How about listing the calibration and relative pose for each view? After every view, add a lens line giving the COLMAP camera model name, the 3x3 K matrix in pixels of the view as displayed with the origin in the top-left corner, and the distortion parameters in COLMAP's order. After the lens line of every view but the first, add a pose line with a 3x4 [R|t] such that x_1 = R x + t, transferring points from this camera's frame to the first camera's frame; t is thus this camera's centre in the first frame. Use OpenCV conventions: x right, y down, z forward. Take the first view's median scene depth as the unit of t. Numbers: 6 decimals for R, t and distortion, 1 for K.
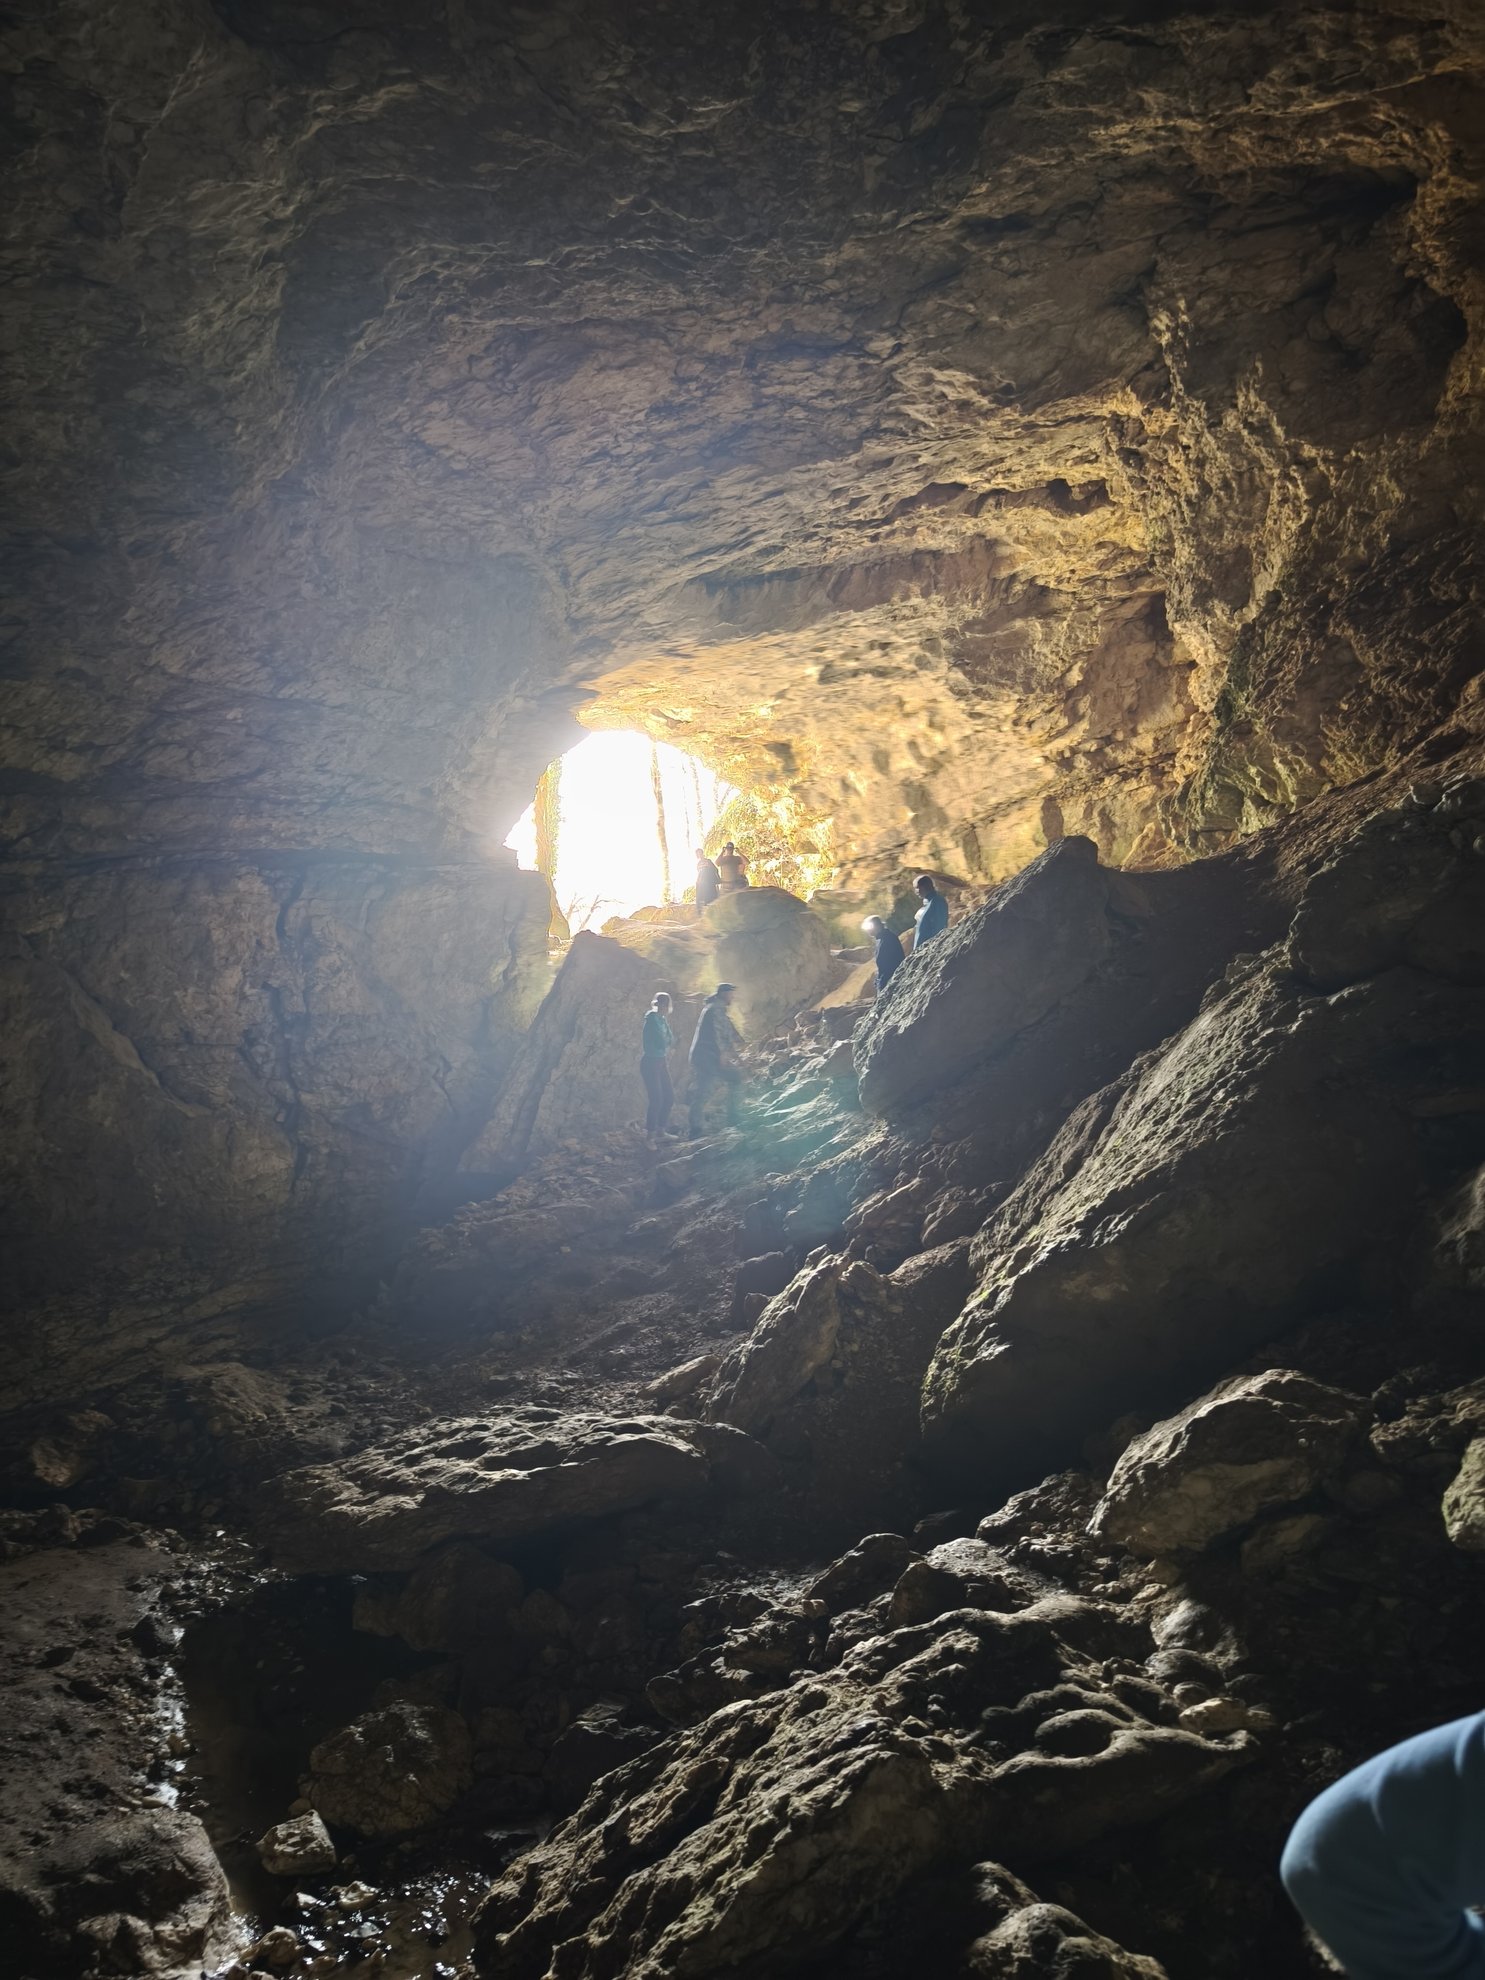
lens RADIAL K [[1305.5, 0, 734.8], [0, 1305.5, 1002.4], [0, 0, 1]] dist [0.008223, -0.010507]
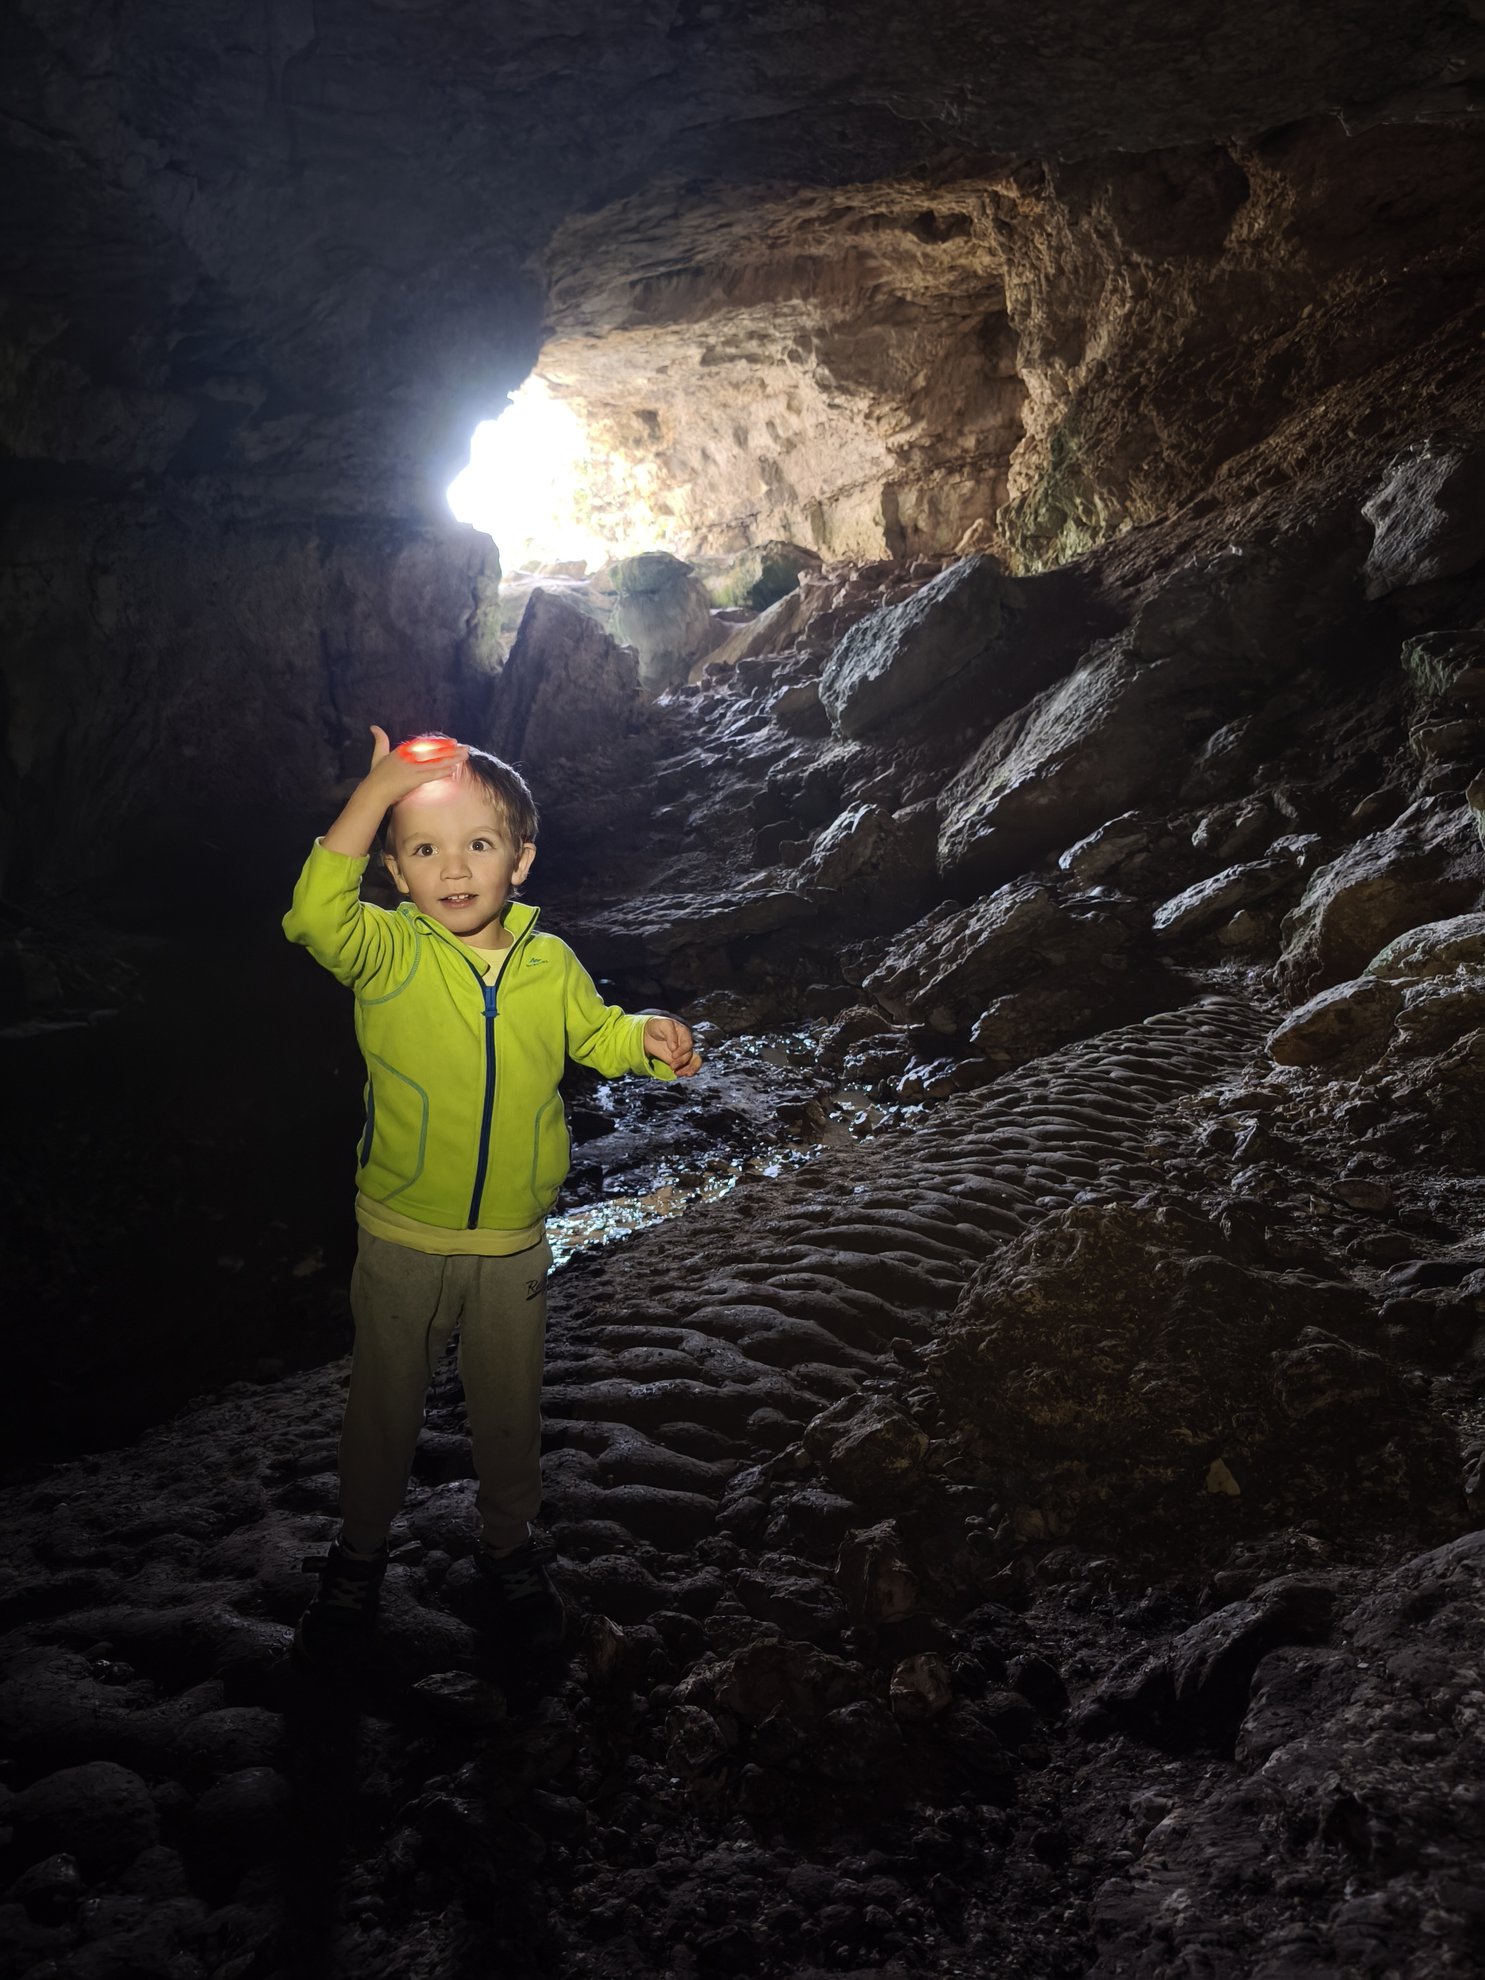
lens RADIAL K [[1305.5, 0, 753.0], [0, 1305.5, 989.5], [0, 0, 1]] dist [0.008223, -0.010507]
pose [[0.977822, -0.020465, 0.208435, -0.220957], [-0.032188, 0.968706, 0.246114, 0.001797], [-0.206949, -0.247365, 0.946564, -0.353051]]
